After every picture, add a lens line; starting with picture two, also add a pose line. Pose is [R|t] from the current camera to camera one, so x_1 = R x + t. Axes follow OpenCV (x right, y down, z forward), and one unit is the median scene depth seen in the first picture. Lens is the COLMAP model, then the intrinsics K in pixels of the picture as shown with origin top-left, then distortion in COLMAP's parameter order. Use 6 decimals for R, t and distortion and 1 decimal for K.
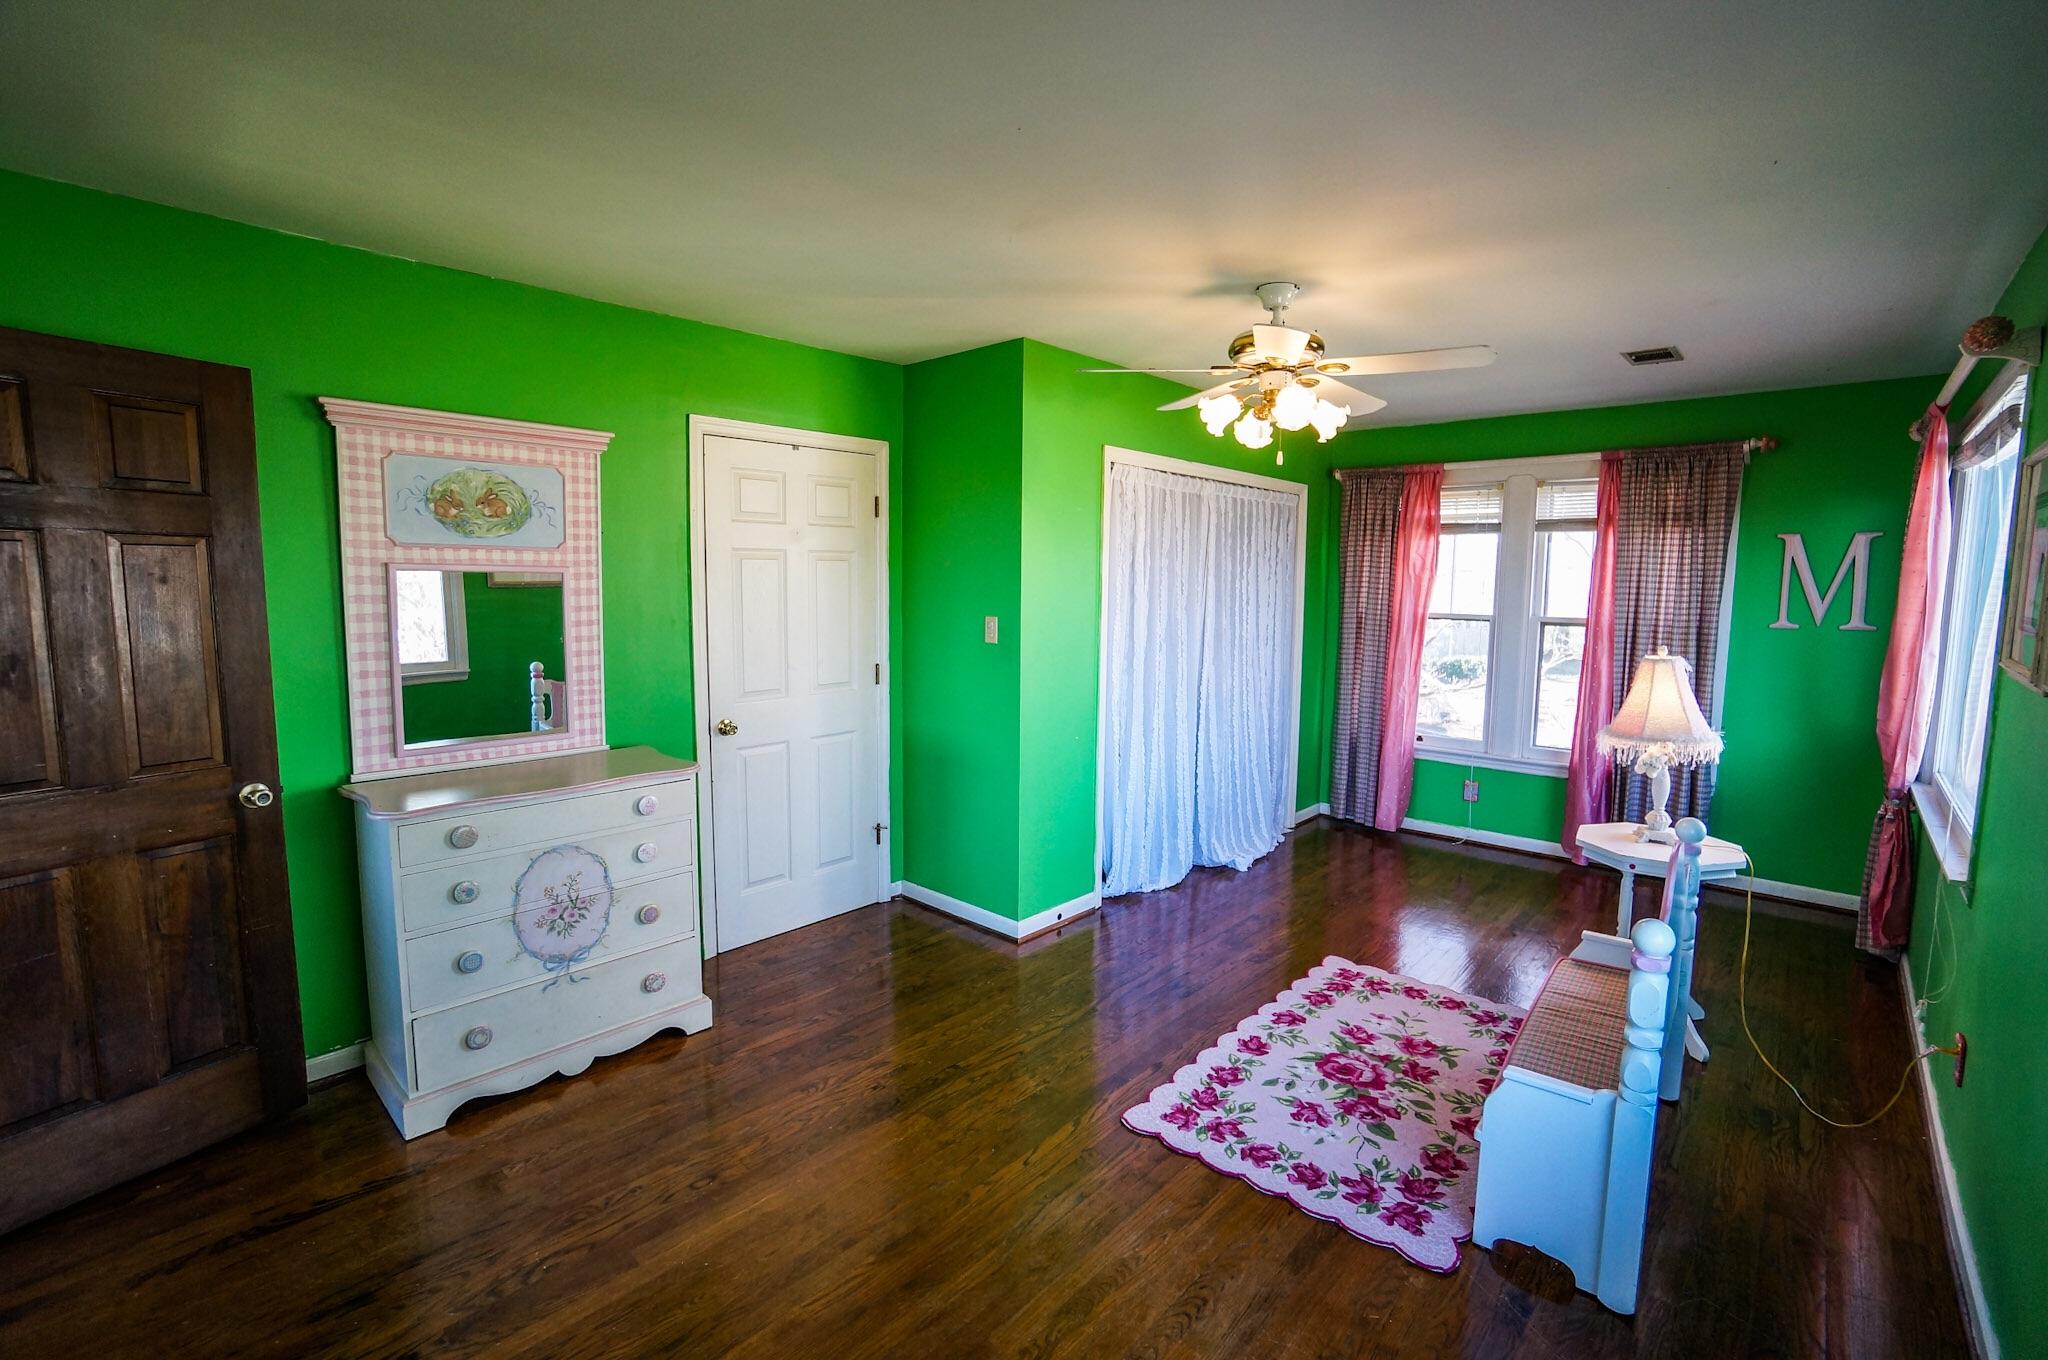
lens RADIAL K [[906.4, 0, 1024.0], [0, 906.4, 680.0], [0, 0, 1]] dist [-0.078360, 0.035110]
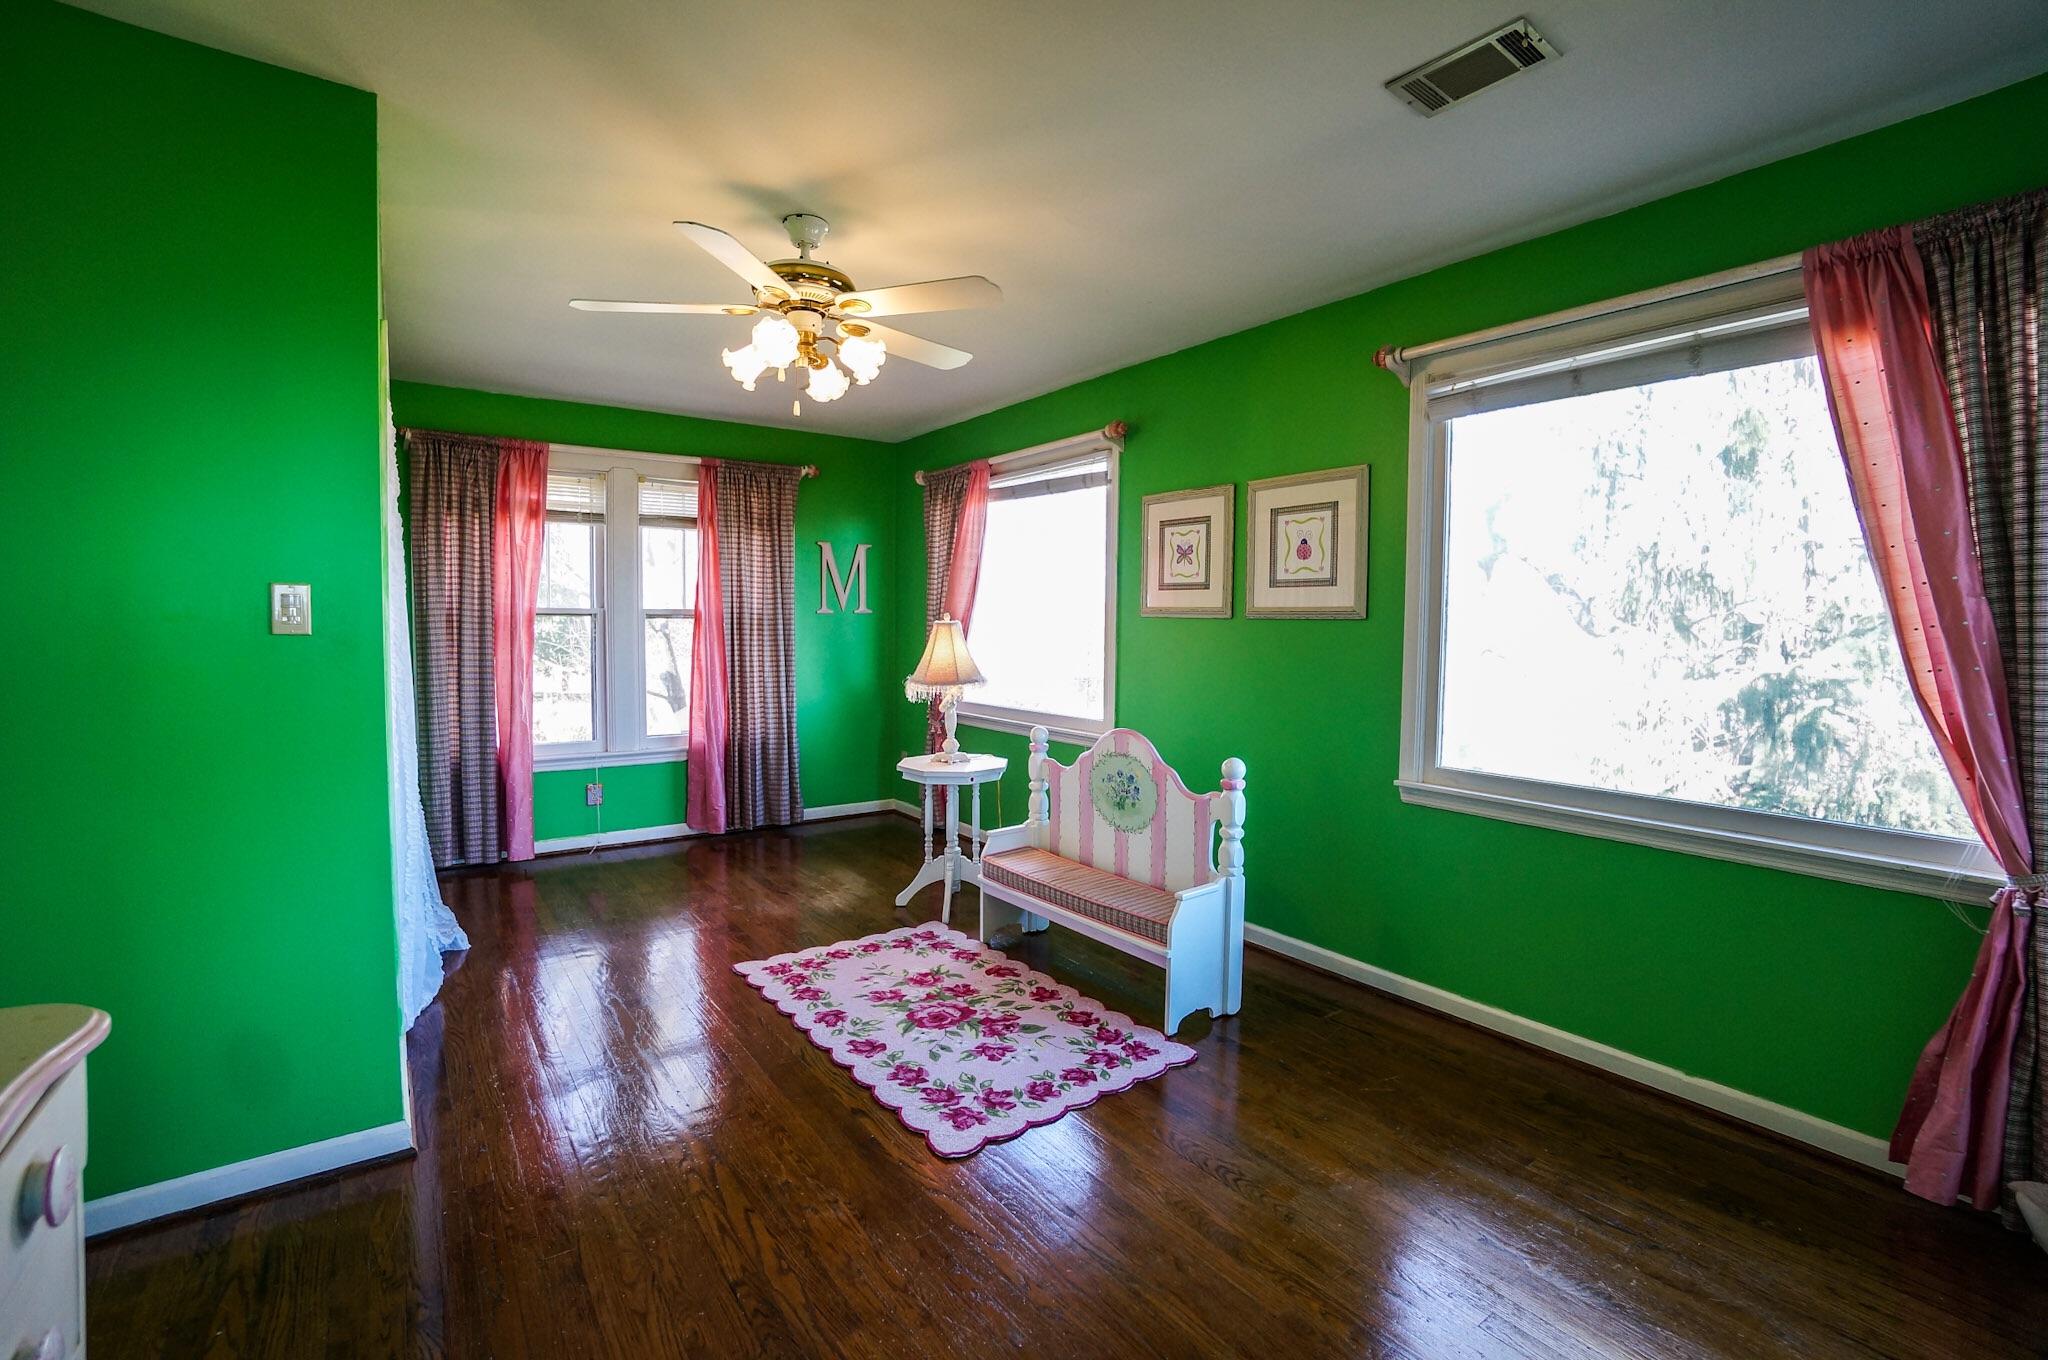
lens RADIAL K [[906.4, 0, 1024.0], [0, 906.4, 680.0], [0, 0, 1]] dist [-0.078360, 0.035110]
pose [[0.191643, -0.069848, 0.978976, -0.553779], [0.103796, 0.993313, 0.050552, 0.004694], [-0.975961, 0.091926, 0.197612, 0.590890]]
